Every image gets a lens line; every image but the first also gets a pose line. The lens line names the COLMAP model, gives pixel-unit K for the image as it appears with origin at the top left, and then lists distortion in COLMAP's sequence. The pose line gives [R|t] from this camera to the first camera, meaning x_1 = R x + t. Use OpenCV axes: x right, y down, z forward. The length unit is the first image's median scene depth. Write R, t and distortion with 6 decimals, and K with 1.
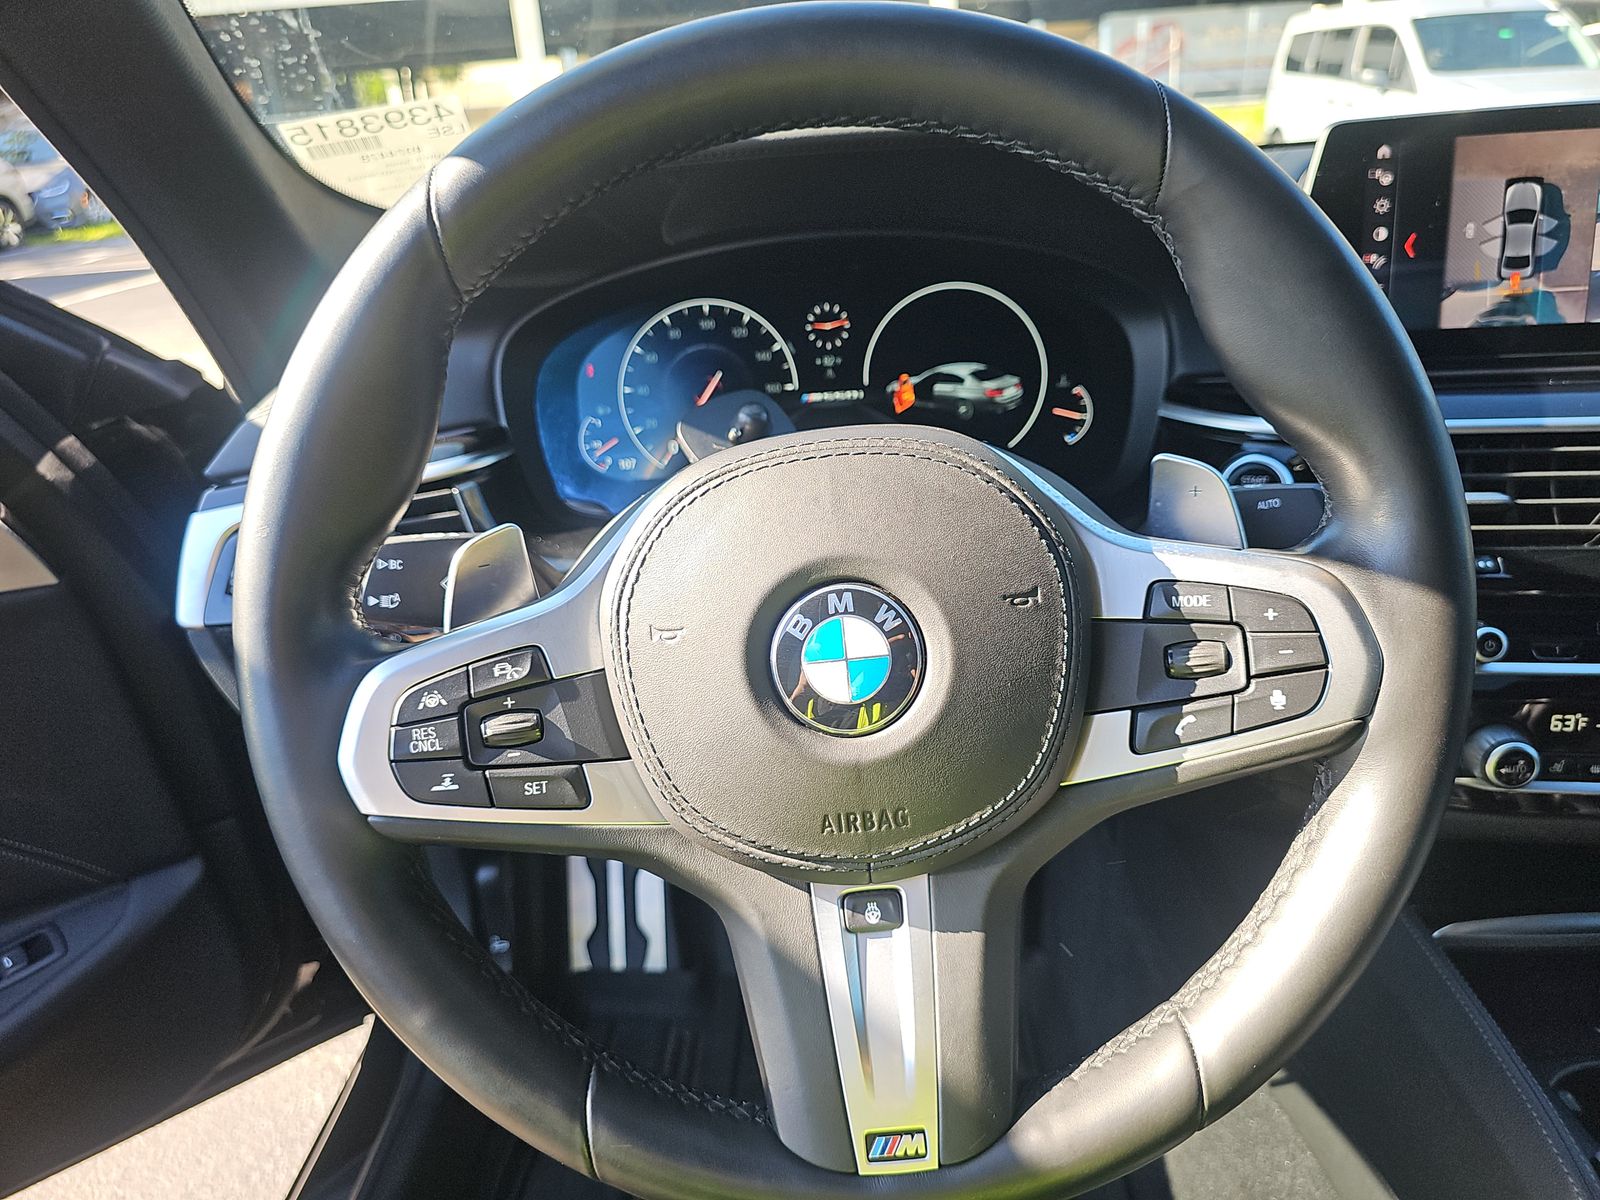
lens RADIAL K [[1094.6, 0, 799.3], [0, 1094.6, 603.3], [0, 0, 1]] dist [0.018653, -0.027250]
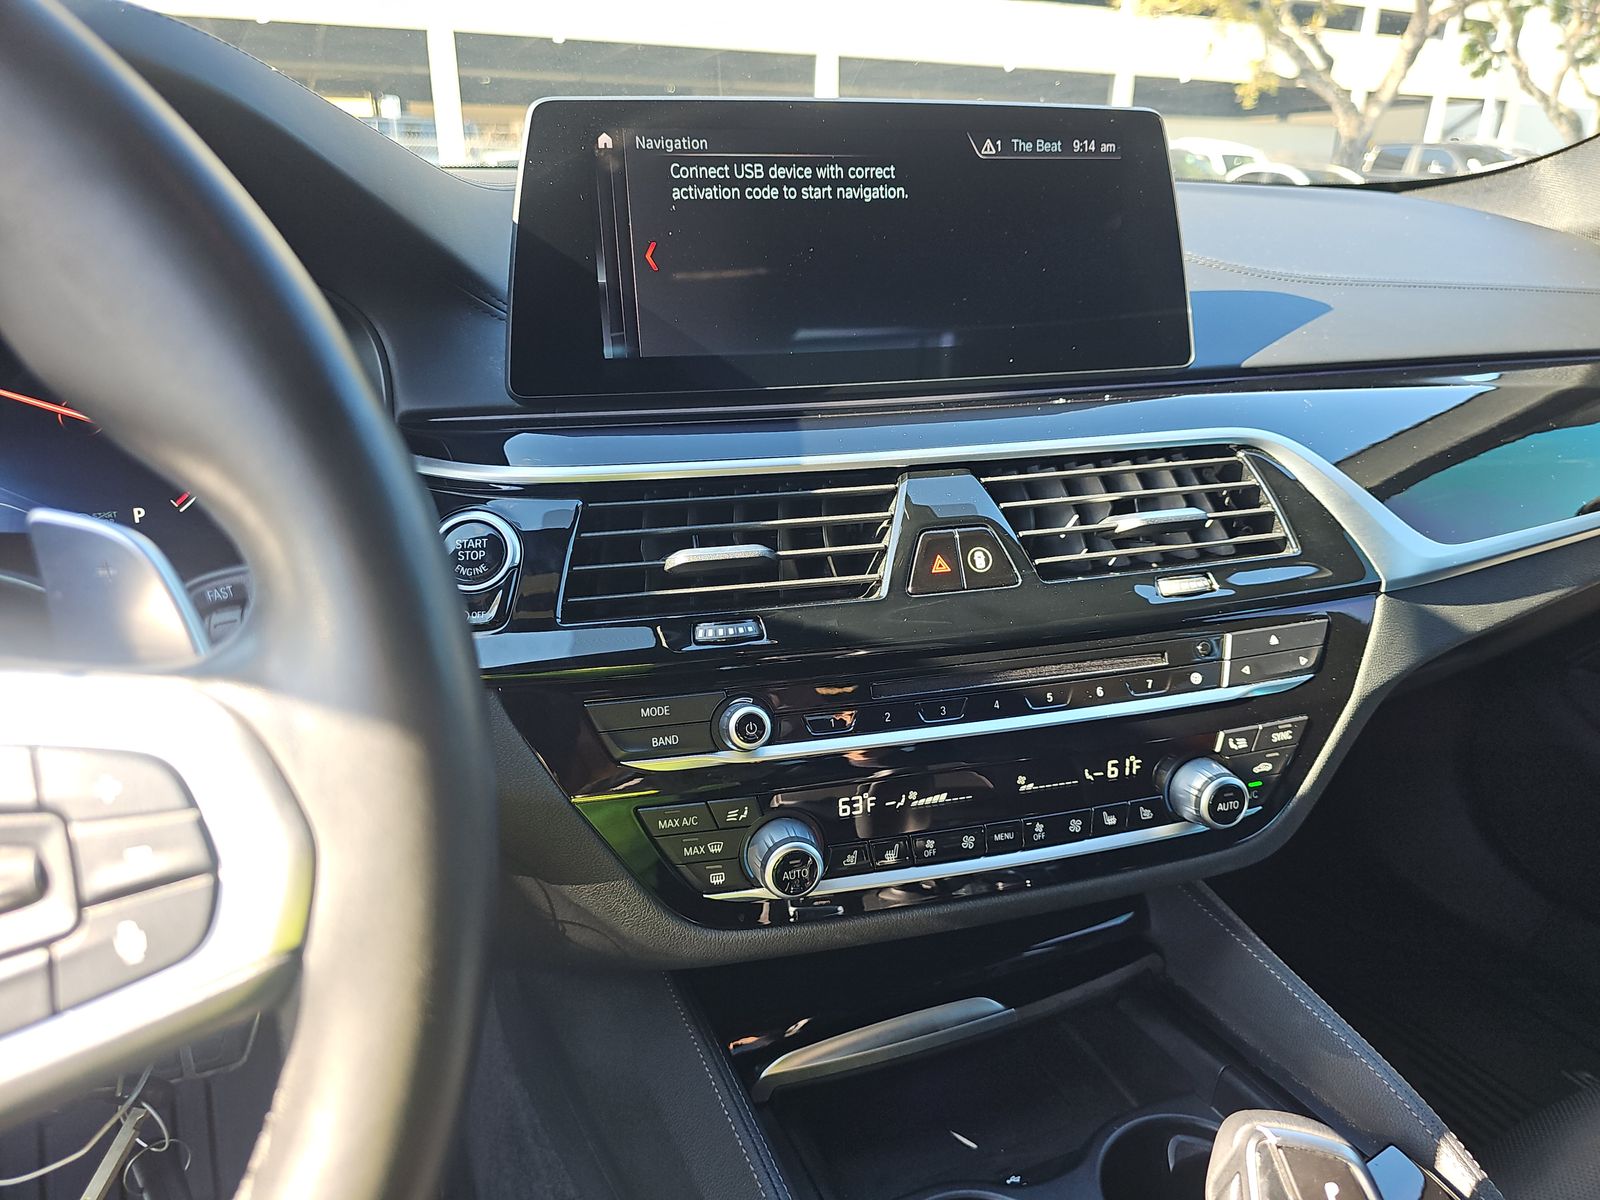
lens RADIAL K [[1094.6, 0, 804.4], [0, 1094.6, 595.6], [0, 0, 1]] dist [0.018653, -0.027250]
pose [[0.917810, -0.059408, 0.392549, 0.339968], [0.083561, 0.995499, -0.044713, -0.020507], [-0.388126, 0.073840, 0.918643, 0.214805]]
